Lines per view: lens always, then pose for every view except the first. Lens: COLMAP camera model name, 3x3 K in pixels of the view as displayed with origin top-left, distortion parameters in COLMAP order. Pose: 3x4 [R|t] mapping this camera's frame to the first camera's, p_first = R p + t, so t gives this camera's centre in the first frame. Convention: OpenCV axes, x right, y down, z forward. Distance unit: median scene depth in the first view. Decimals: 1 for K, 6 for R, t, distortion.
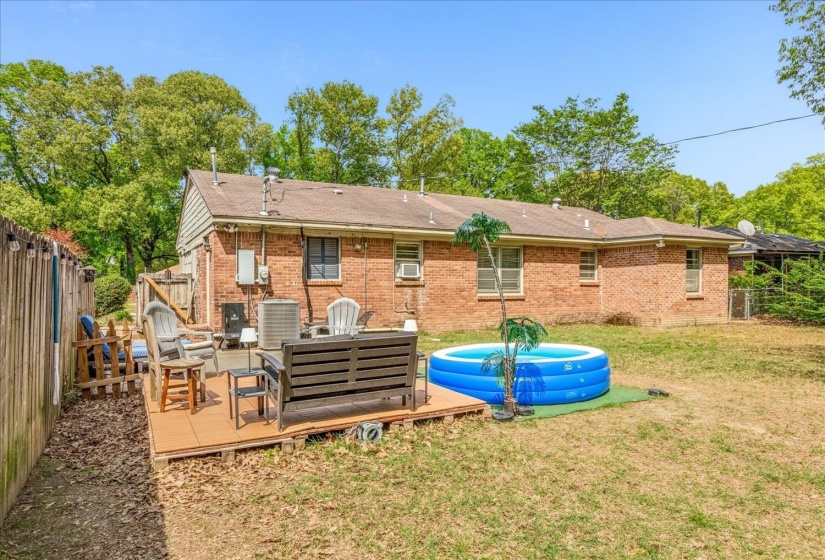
lens RADIAL K [[513.8, 0, 412.5], [0, 513.8, 280.0], [0, 0, 1]] dist [0.025534, 0.001174]
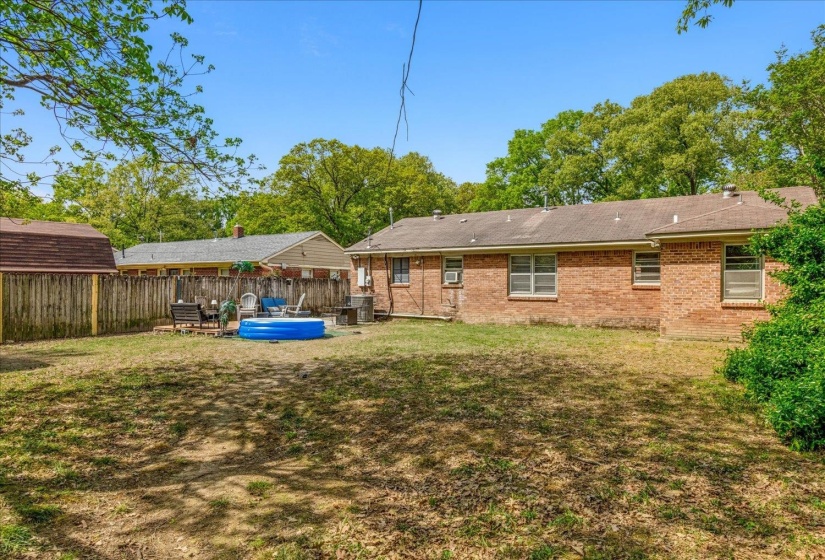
lens RADIAL K [[513.8, 0, 412.5], [0, 513.8, 280.0], [0, 0, 1]] dist [0.025534, 0.001174]
pose [[0.481327, -0.004359, -0.876530, 1.172971], [0.005258, 0.999984, -0.002085, -0.007506], [0.876526, -0.003605, 0.481342, 0.223091]]
